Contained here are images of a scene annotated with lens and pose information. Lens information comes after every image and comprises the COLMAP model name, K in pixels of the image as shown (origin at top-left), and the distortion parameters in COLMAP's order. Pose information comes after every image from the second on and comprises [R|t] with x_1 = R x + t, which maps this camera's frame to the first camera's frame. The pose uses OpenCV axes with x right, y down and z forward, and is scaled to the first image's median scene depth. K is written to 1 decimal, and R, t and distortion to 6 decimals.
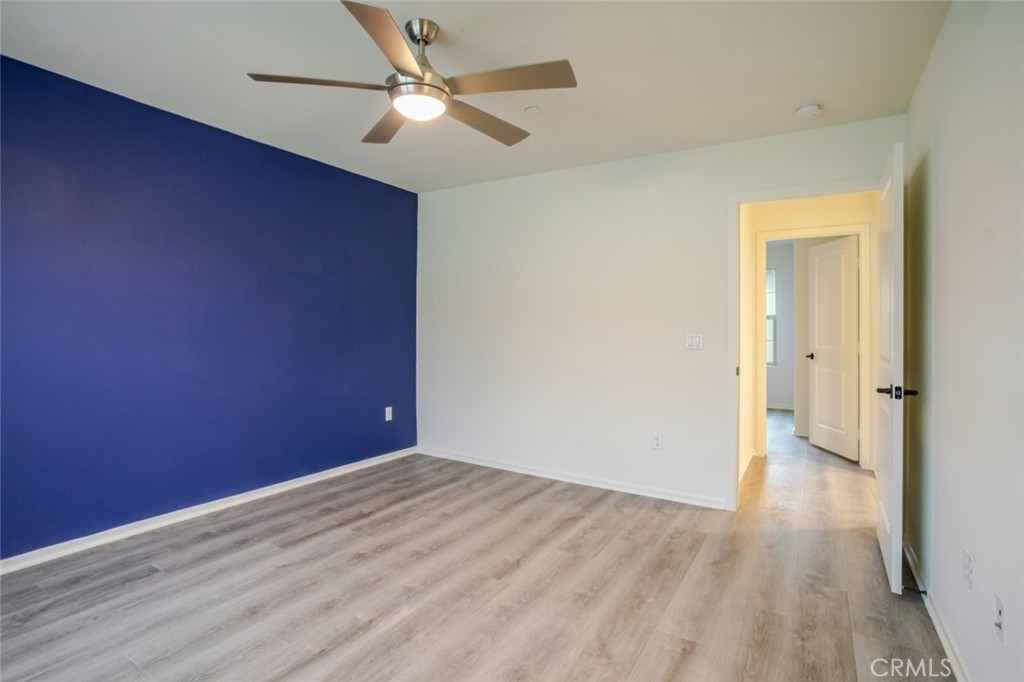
lens RADIAL K [[506.2, 0, 504.0], [0, 506.2, 323.1], [0, 0, 1]] dist [-0.050239, 0.028078]
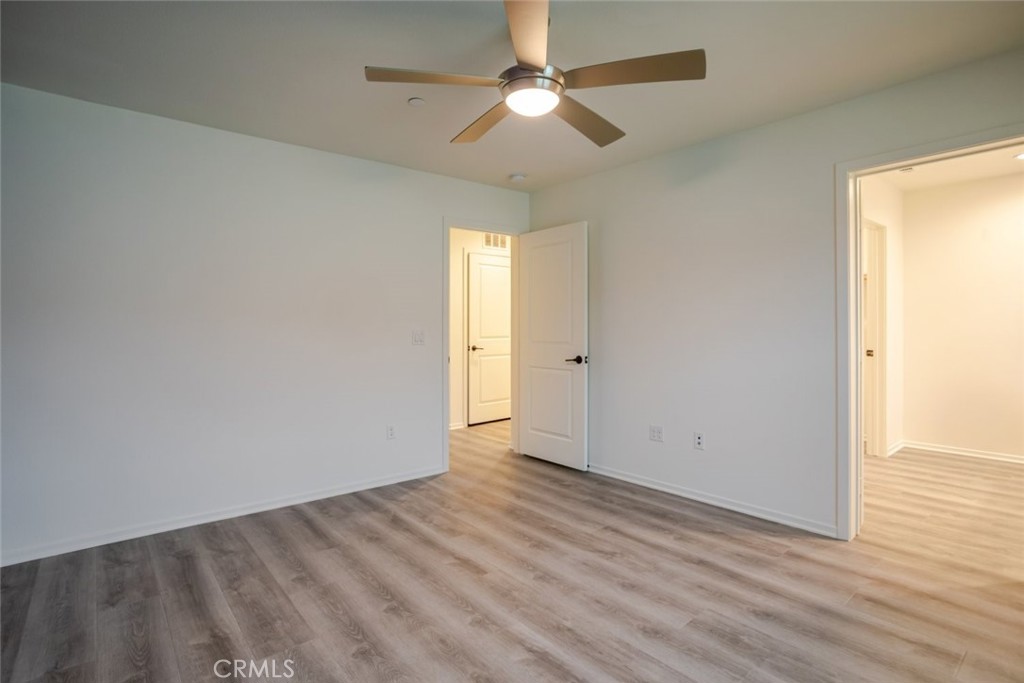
lens RADIAL K [[506.2, 0, 504.0], [0, 506.2, 323.6], [0, 0, 1]] dist [-0.050239, 0.028078]
pose [[0.314001, -0.006373, 0.949401, -0.844391], [-0.002705, 0.999967, 0.007607, -0.008565], [-0.949419, -0.004957, 0.313974, 0.558346]]
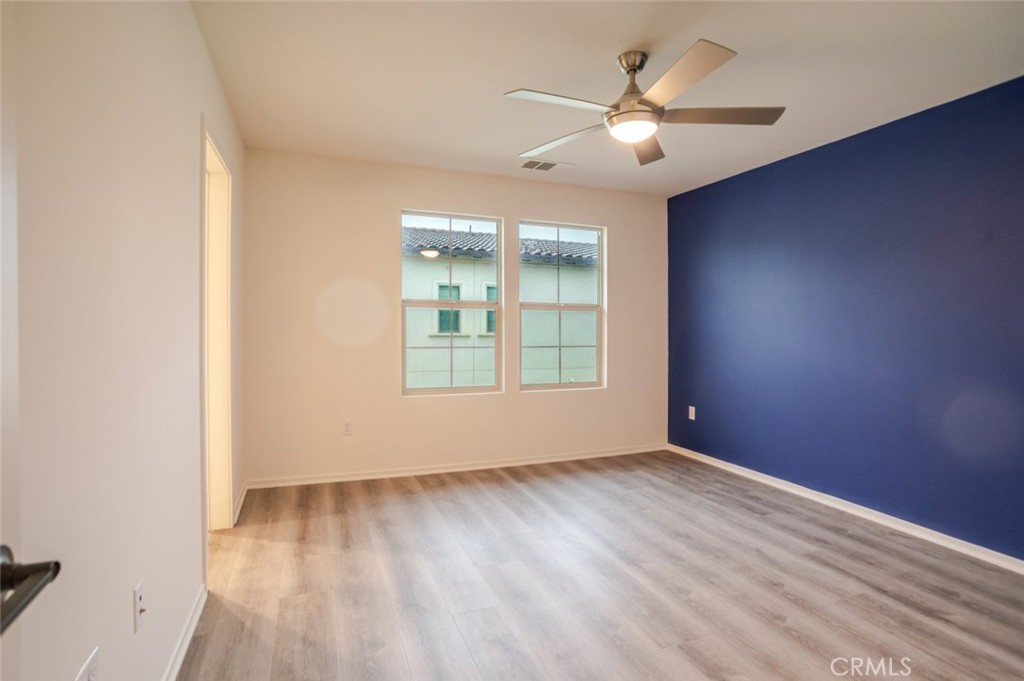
lens RADIAL K [[506.2, 0, 504.0], [0, 506.2, 322.6], [0, 0, 1]] dist [-0.050239, 0.028078]
pose [[-0.600378, -0.020315, -0.799458, 0.690254], [-0.007591, 0.999777, -0.019705, 0.014283], [0.799680, -0.005762, -0.600398, 1.085381]]
